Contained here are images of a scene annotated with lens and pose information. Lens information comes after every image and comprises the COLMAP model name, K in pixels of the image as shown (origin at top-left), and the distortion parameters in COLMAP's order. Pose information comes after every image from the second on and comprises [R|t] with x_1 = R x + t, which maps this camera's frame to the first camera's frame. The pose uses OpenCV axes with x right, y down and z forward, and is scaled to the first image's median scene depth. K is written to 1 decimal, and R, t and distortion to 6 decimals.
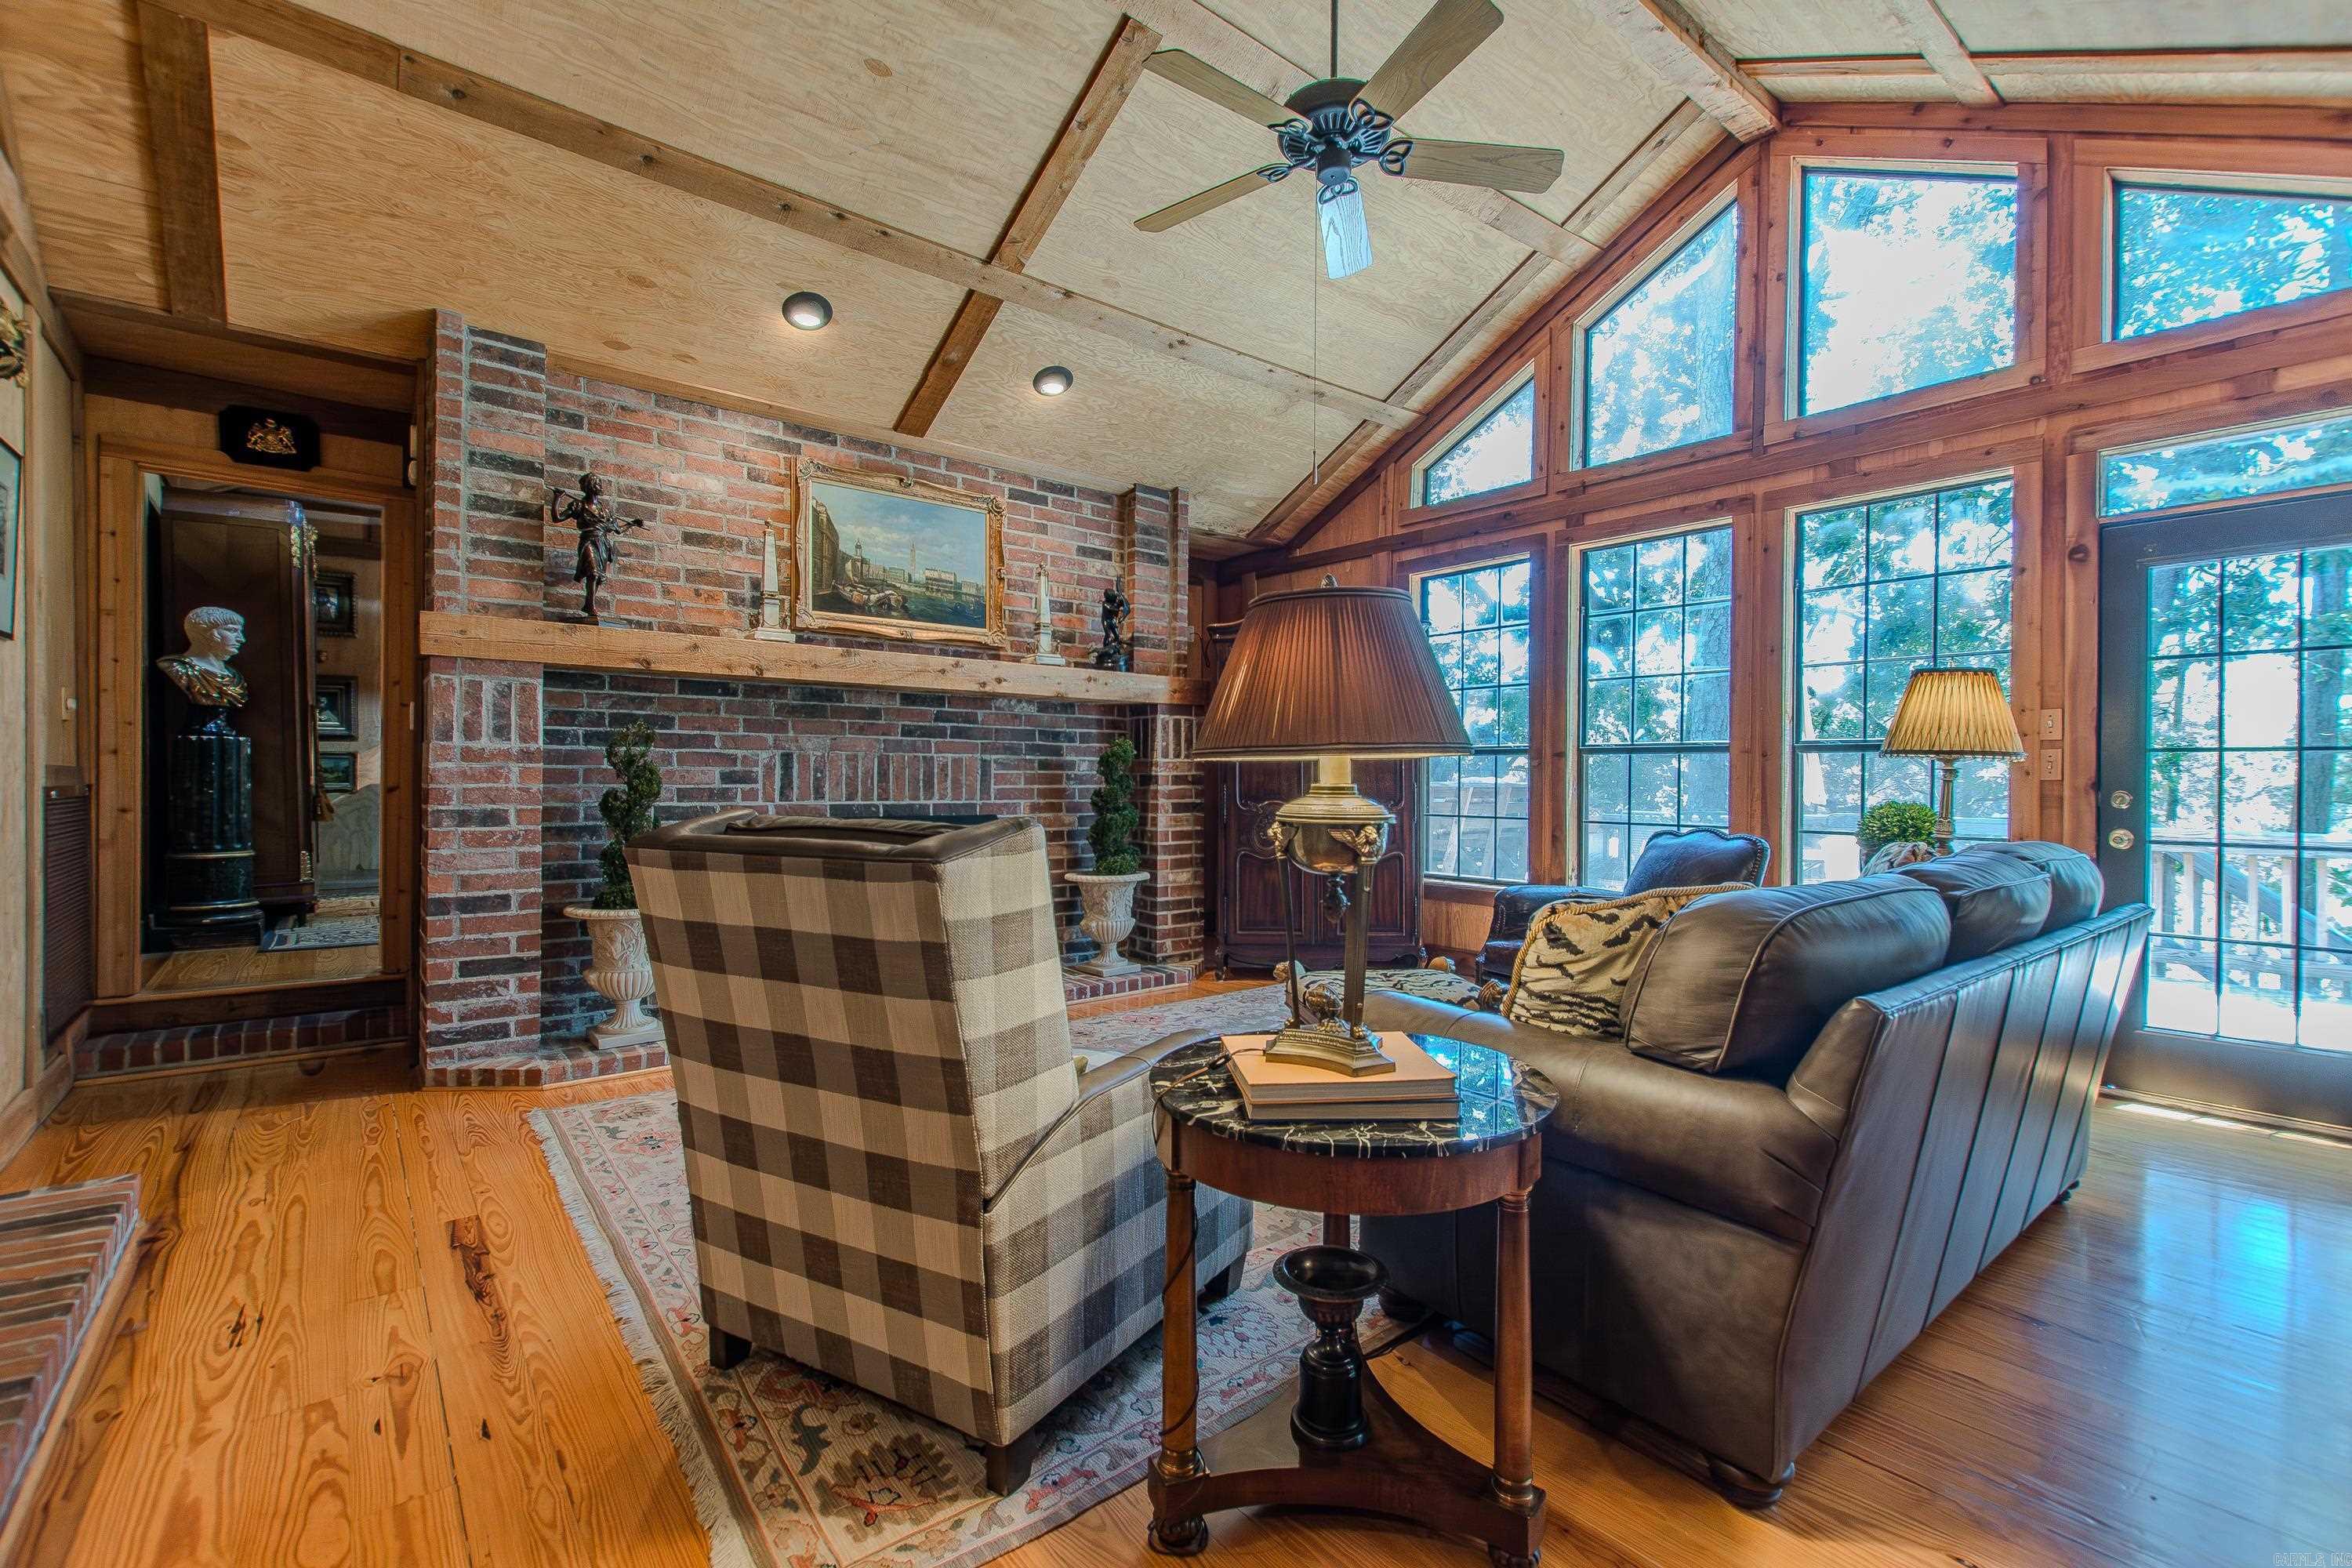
lens RADIAL K [[1028.2, 0, 1182.1], [0, 1028.2, 782.7], [0, 0, 1]] dist [0.006178, -0.003790]
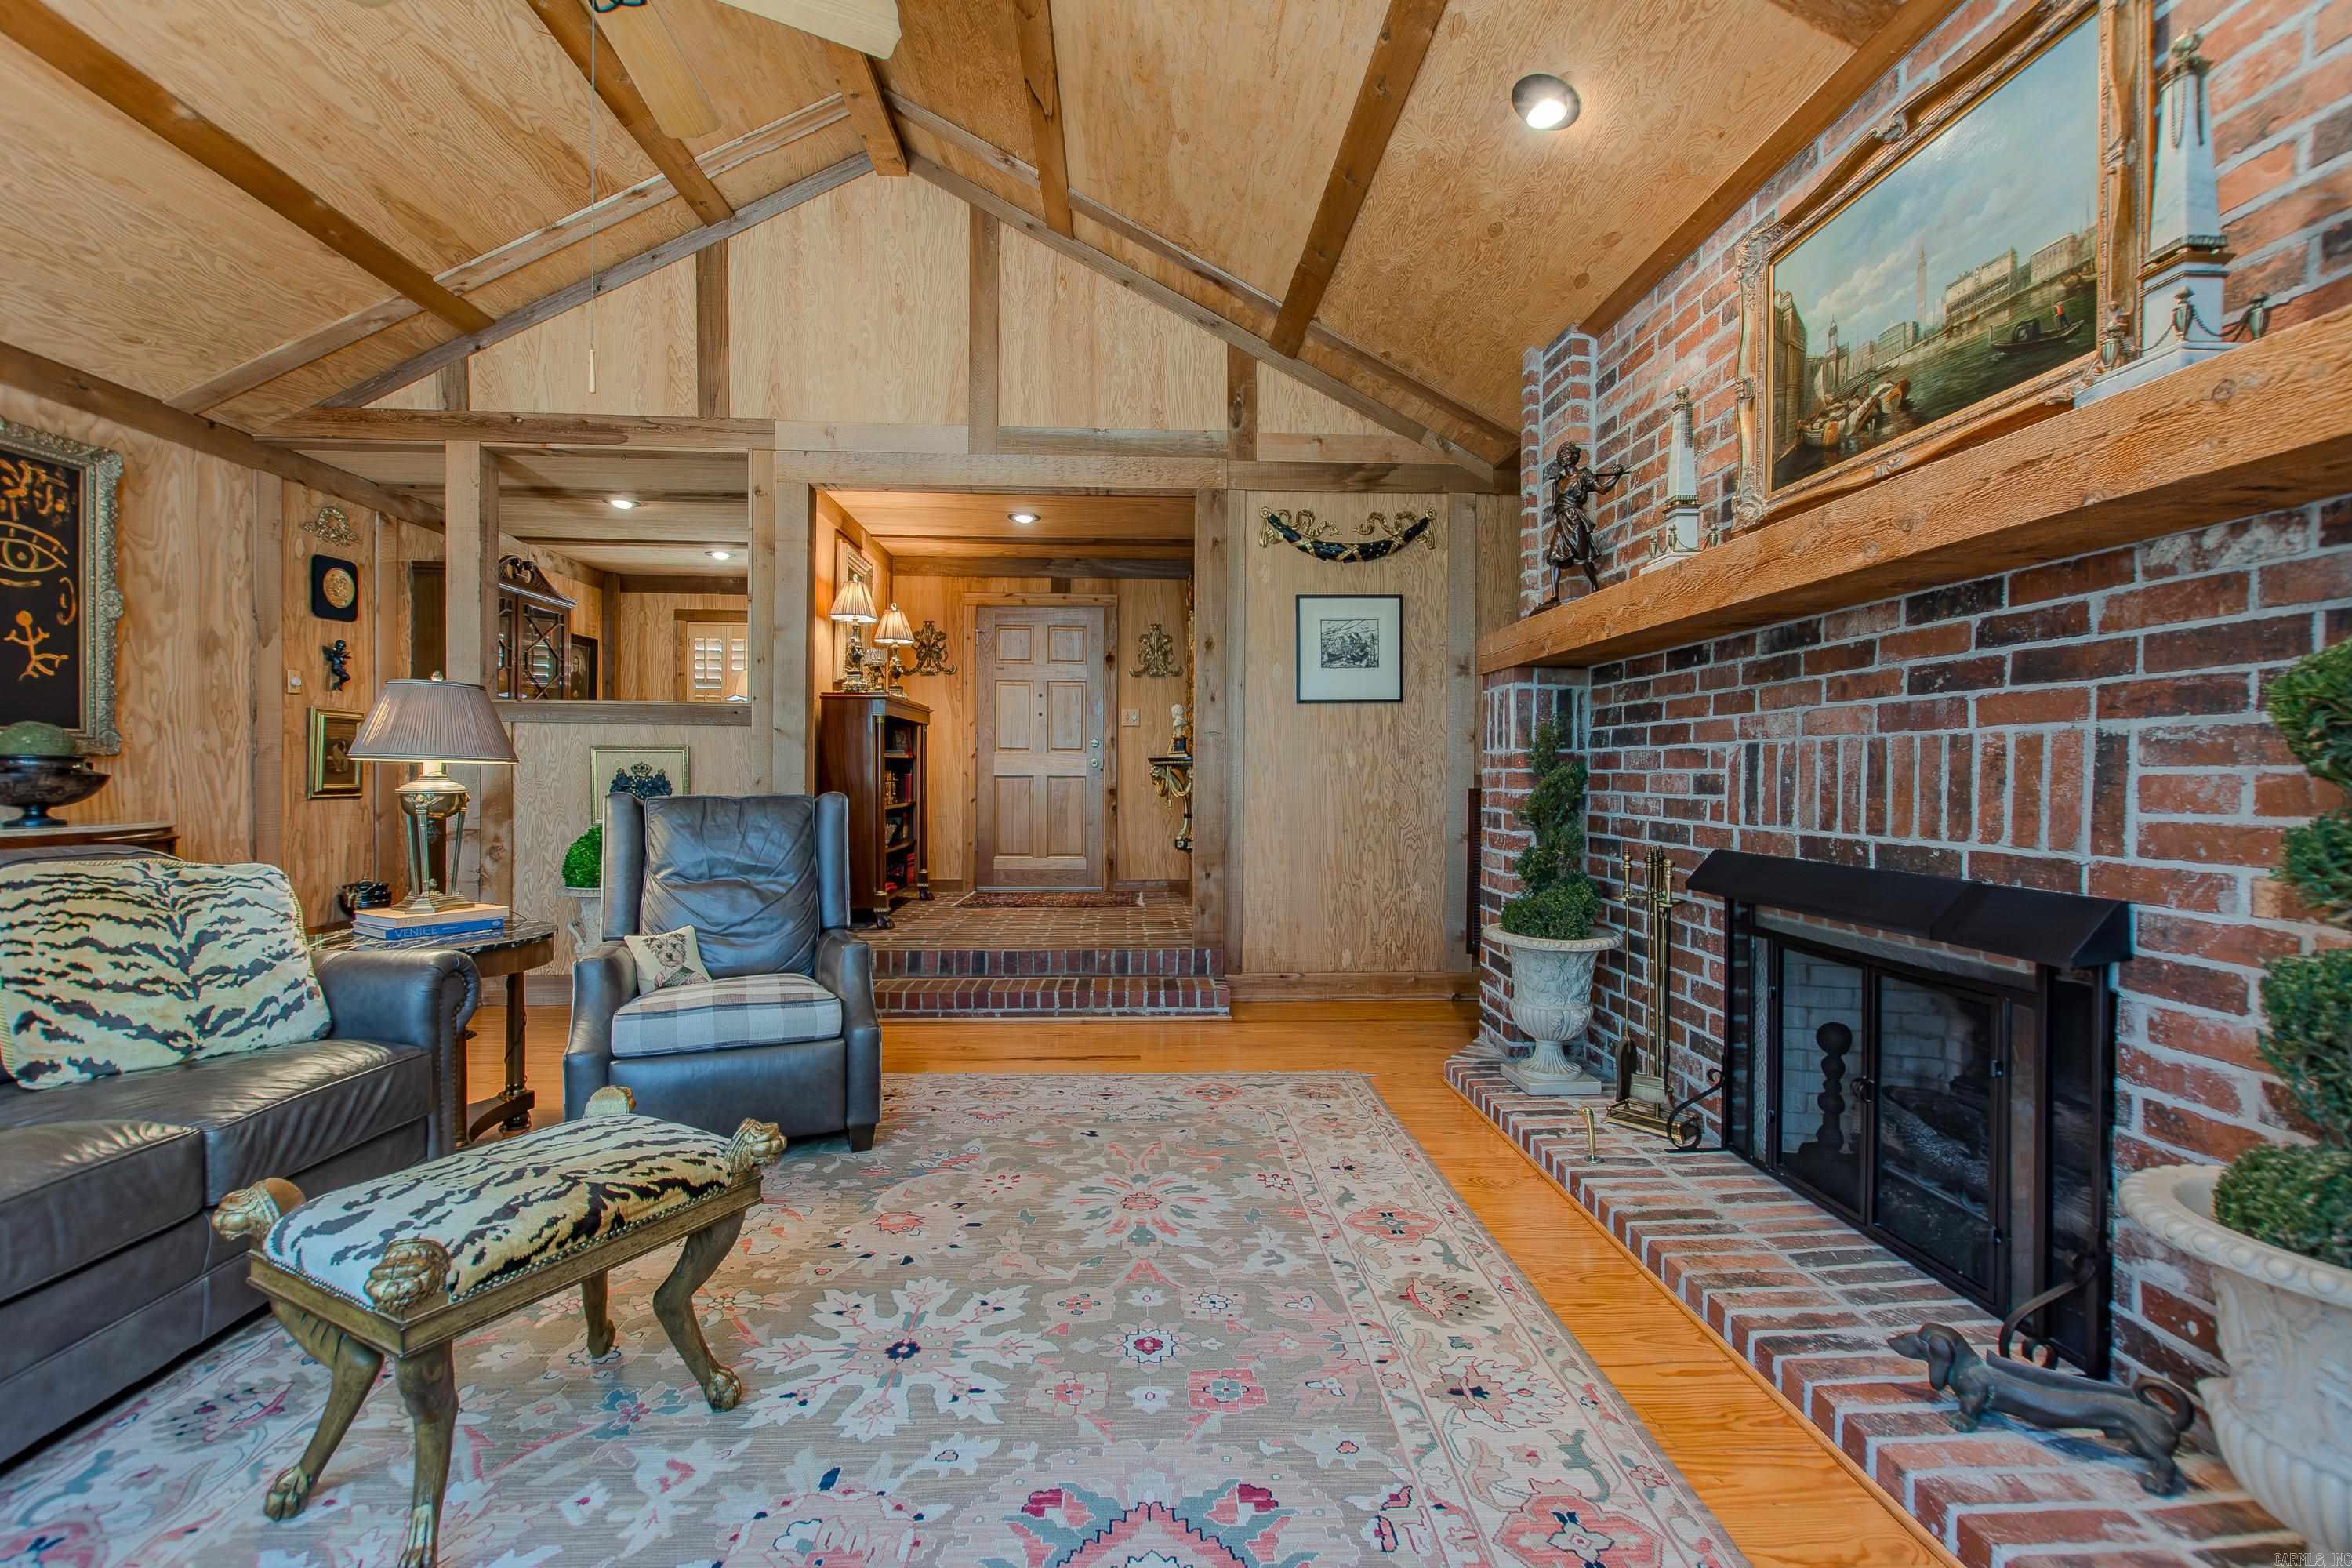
lens RADIAL K [[1019.2, 0, 1185.5], [0, 1019.2, 782.8], [0, 0, 1]] dist [0.006278, -0.003820]
pose [[-0.586307, -0.004207, -0.810078, 0.325863], [-0.015129, 0.999869, 0.005757, -0.005310], [0.809947, 0.015631, -0.586294, 1.210805]]
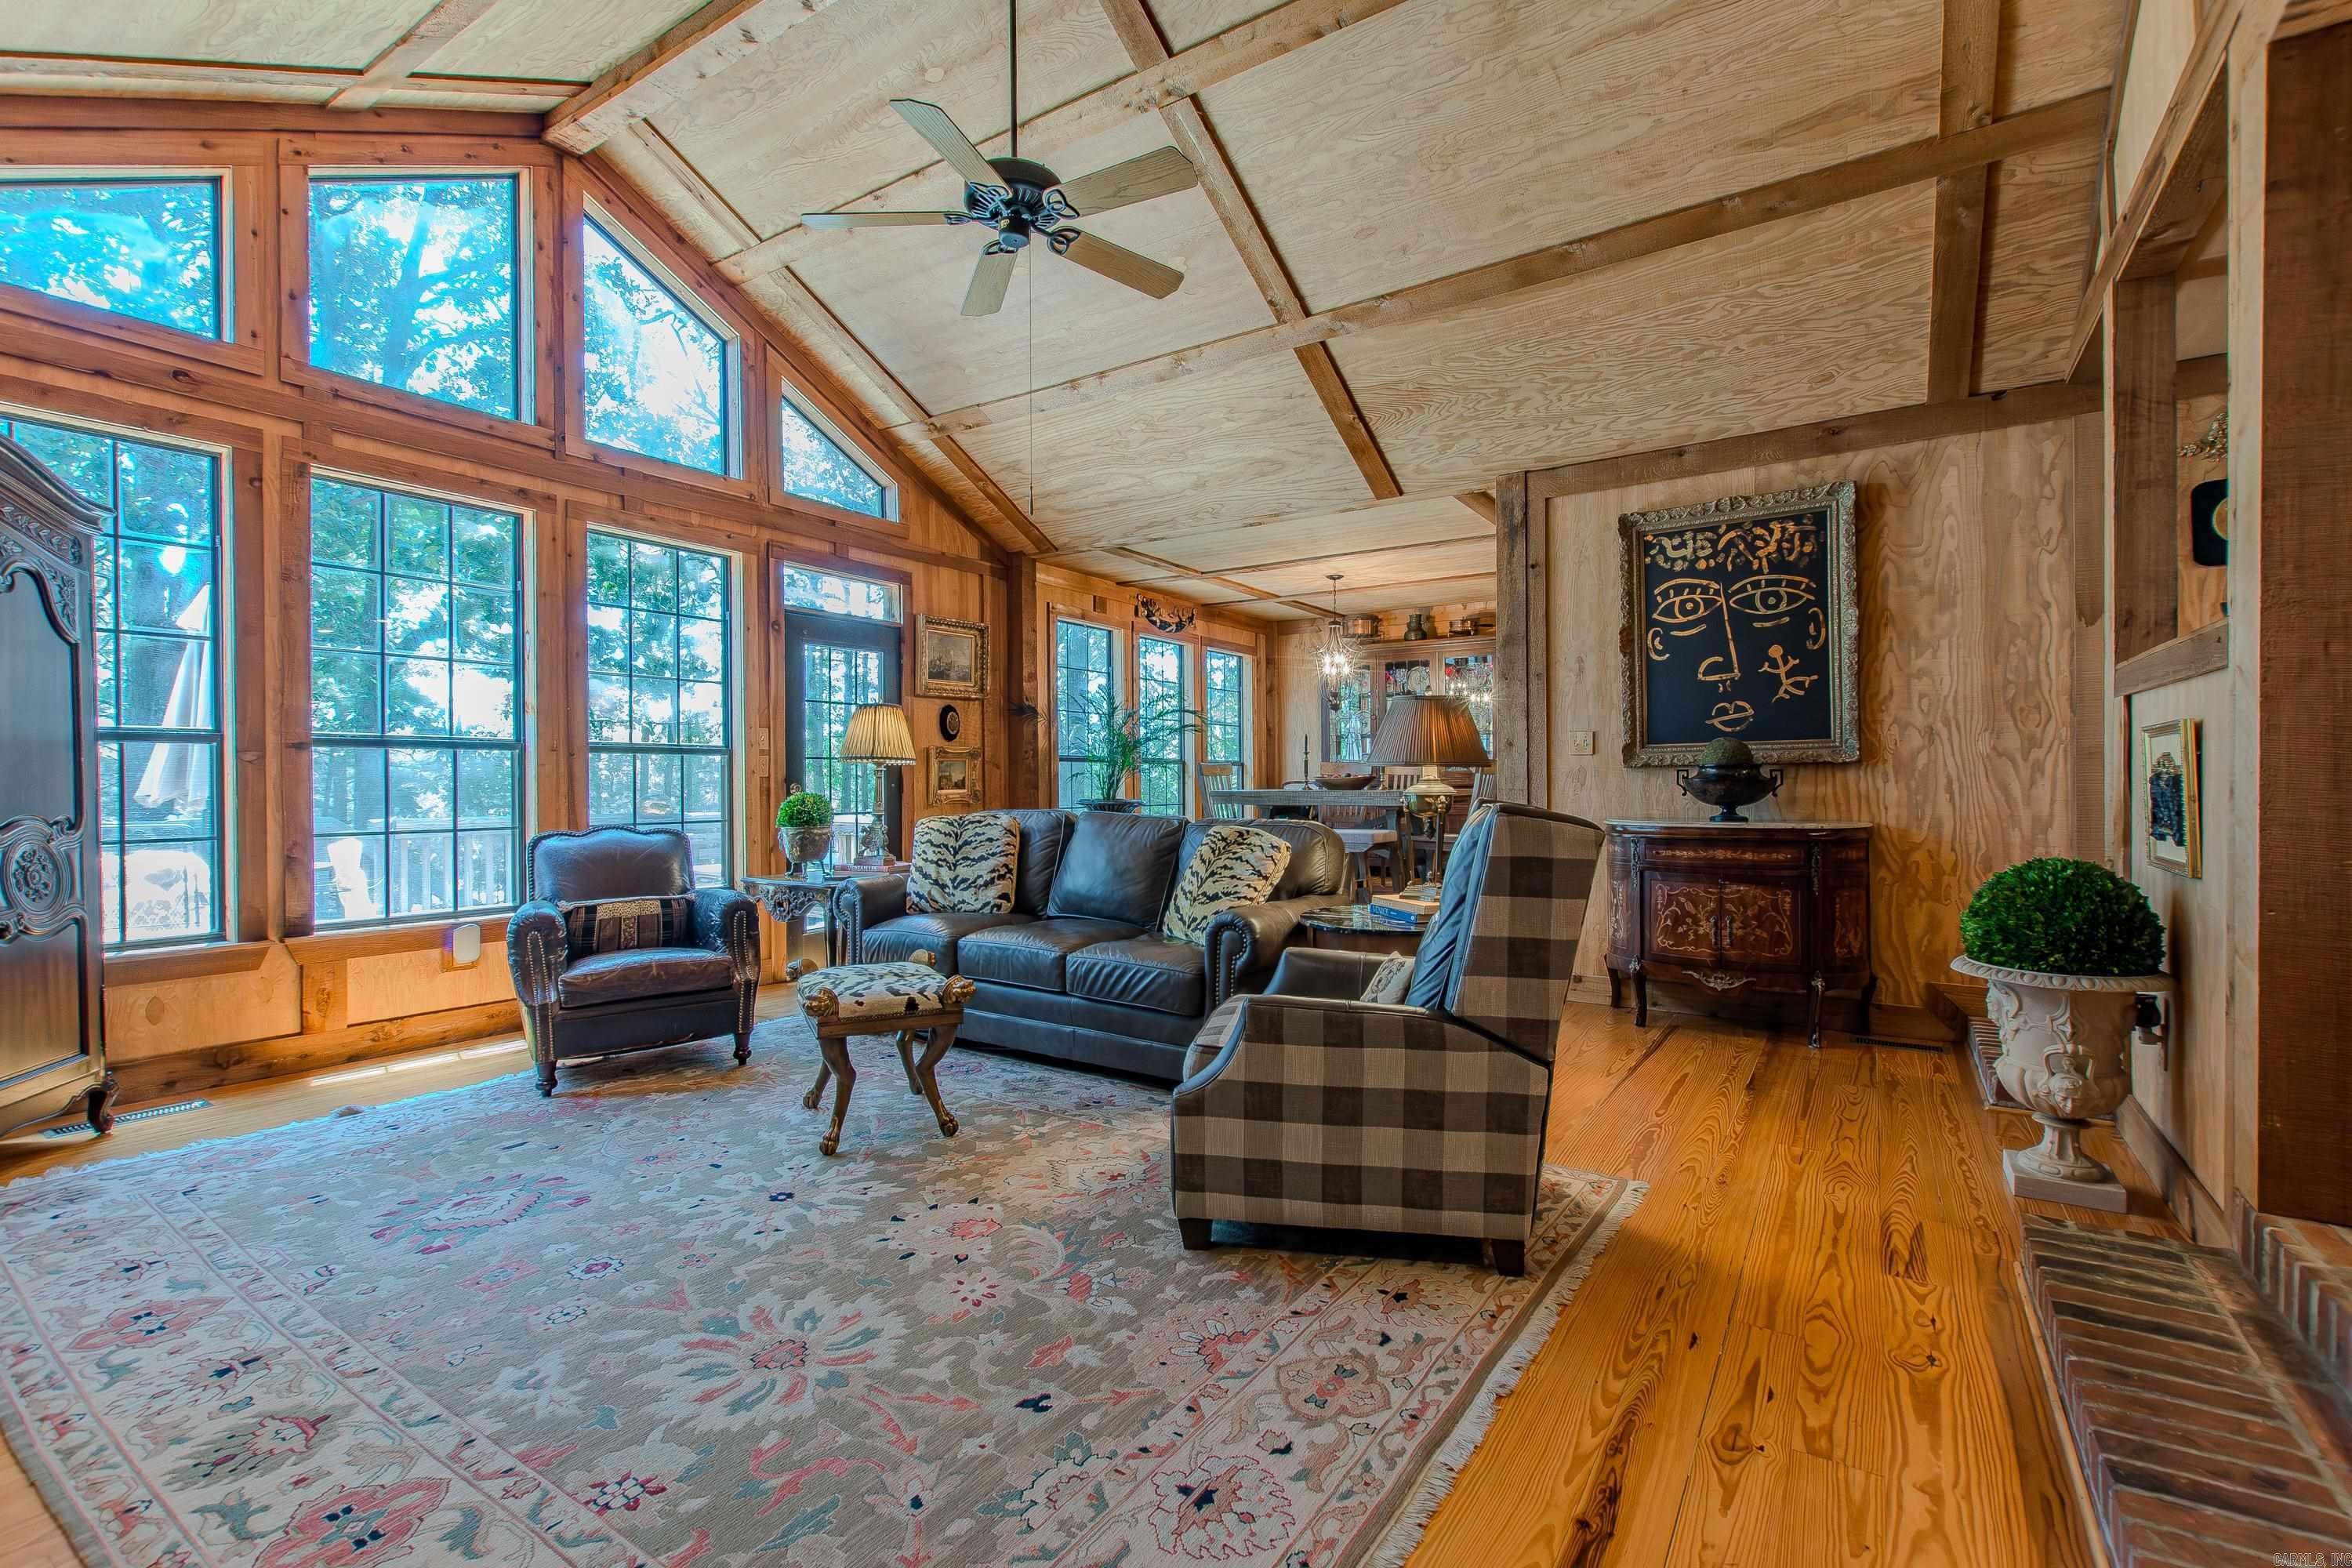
lens RADIAL K [[1038.8, 0, 1190.6], [0, 1038.8, 782.5], [0, 0, 1]] dist [0.003568, -0.001359]
pose [[-0.301265, -0.009558, 0.953492, -0.673410], [0.007092, 0.999900, 0.012264, -0.007203], [-0.953514, 0.010457, -0.301167, 0.785896]]
